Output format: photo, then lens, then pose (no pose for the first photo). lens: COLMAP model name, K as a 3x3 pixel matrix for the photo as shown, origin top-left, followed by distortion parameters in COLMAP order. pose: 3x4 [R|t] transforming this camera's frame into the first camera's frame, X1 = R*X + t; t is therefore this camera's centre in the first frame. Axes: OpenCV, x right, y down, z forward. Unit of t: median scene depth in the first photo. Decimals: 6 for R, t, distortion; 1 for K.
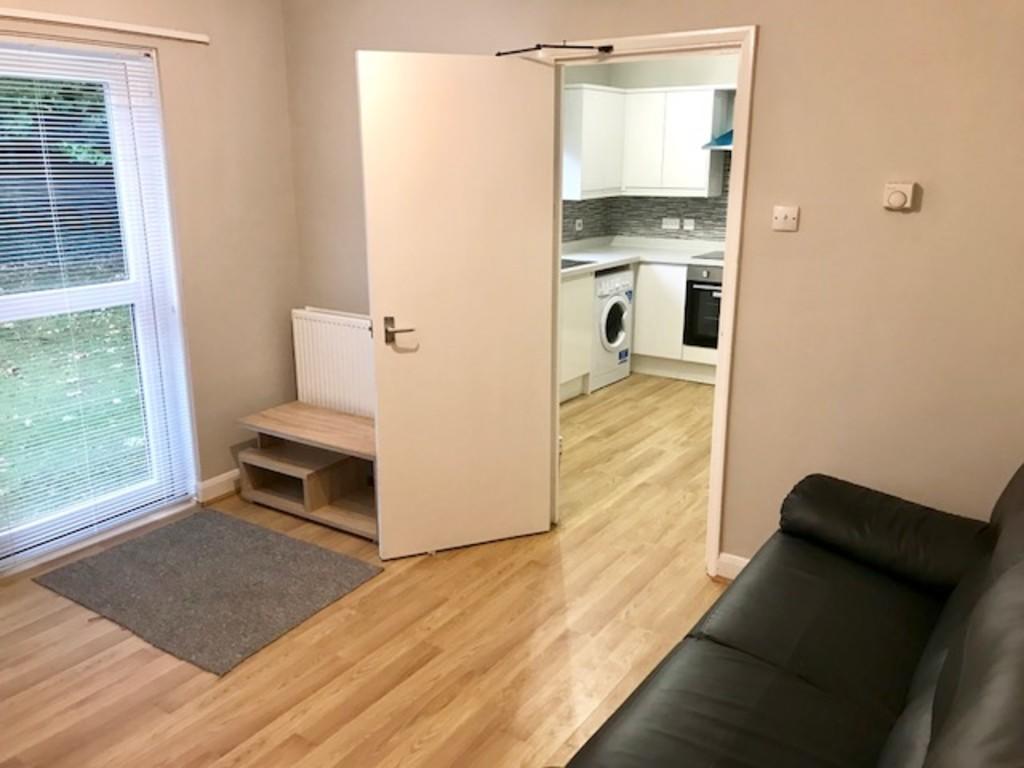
lens RADIAL K [[836.3, 0, 476.1], [0, 836.3, 385.3], [0, 0, 1]] dist [0.049000, -0.077453]
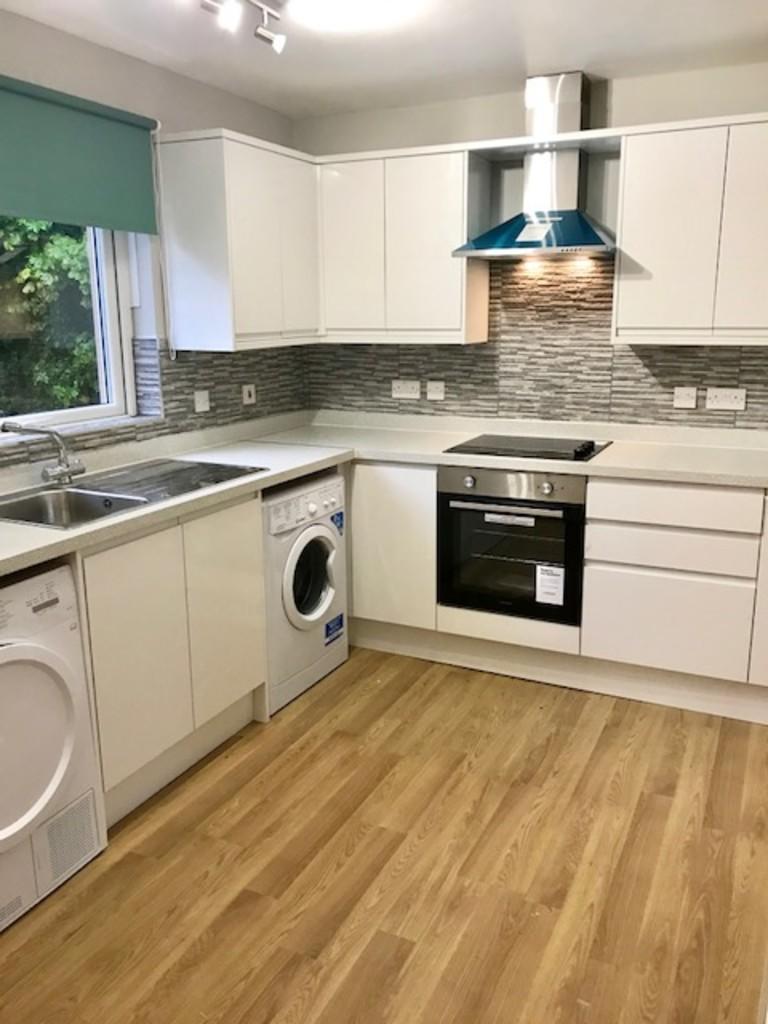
lens RADIAL K [[836.3, 0, 381.6], [0, 836.3, 509.6], [0, 0, 1]] dist [0.049000, -0.077453]
pose [[0.983415, -0.043890, 0.175977, 0.114083], [0.050229, 0.998234, -0.031730, -0.095908], [-0.174273, 0.040043, 0.983883, 0.451546]]
